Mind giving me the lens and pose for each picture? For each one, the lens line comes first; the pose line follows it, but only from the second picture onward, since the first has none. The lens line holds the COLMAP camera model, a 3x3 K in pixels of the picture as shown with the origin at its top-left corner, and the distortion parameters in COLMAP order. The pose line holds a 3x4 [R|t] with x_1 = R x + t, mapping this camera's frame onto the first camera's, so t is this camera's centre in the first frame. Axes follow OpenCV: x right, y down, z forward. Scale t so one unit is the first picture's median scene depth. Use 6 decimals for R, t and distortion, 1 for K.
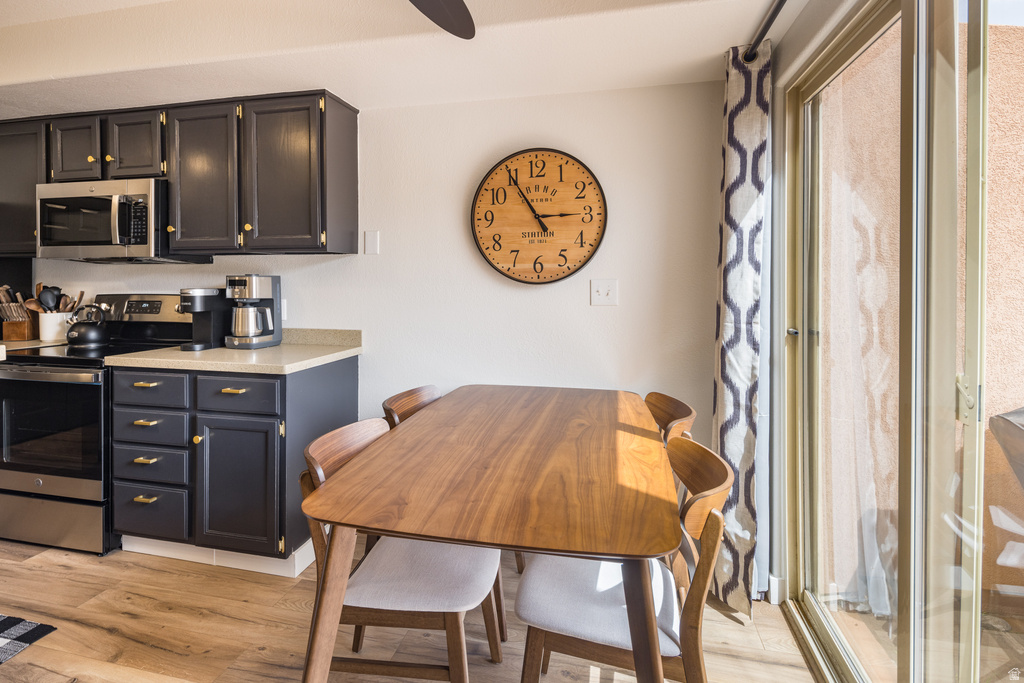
lens RADIAL K [[501.9, 0, 492.5], [0, 501.9, 280.5], [0, 0, 1]] dist [0.007671, -0.004874]
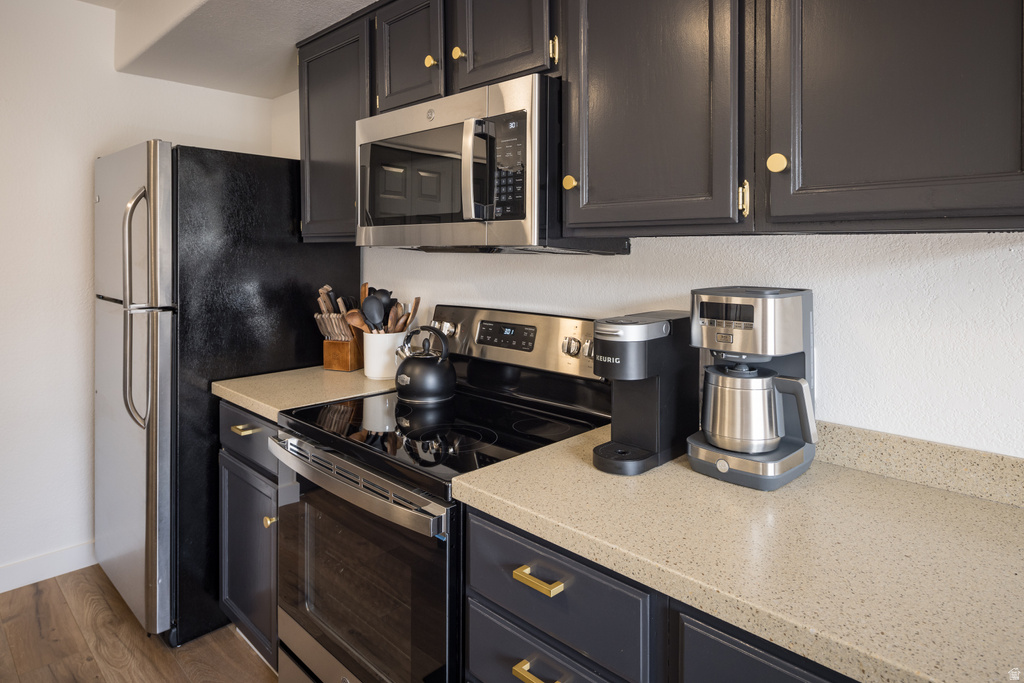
lens RADIAL K [[597.5, 0, 519.4], [0, 597.5, 256.3], [0, 0, 1]] dist [0.011061, -0.005652]
pose [[0.865482, 0.006587, -0.500897, -0.415365], [-0.005000, 0.999977, 0.004511, -0.039397], [0.500915, -0.001399, 0.865495, 0.522520]]
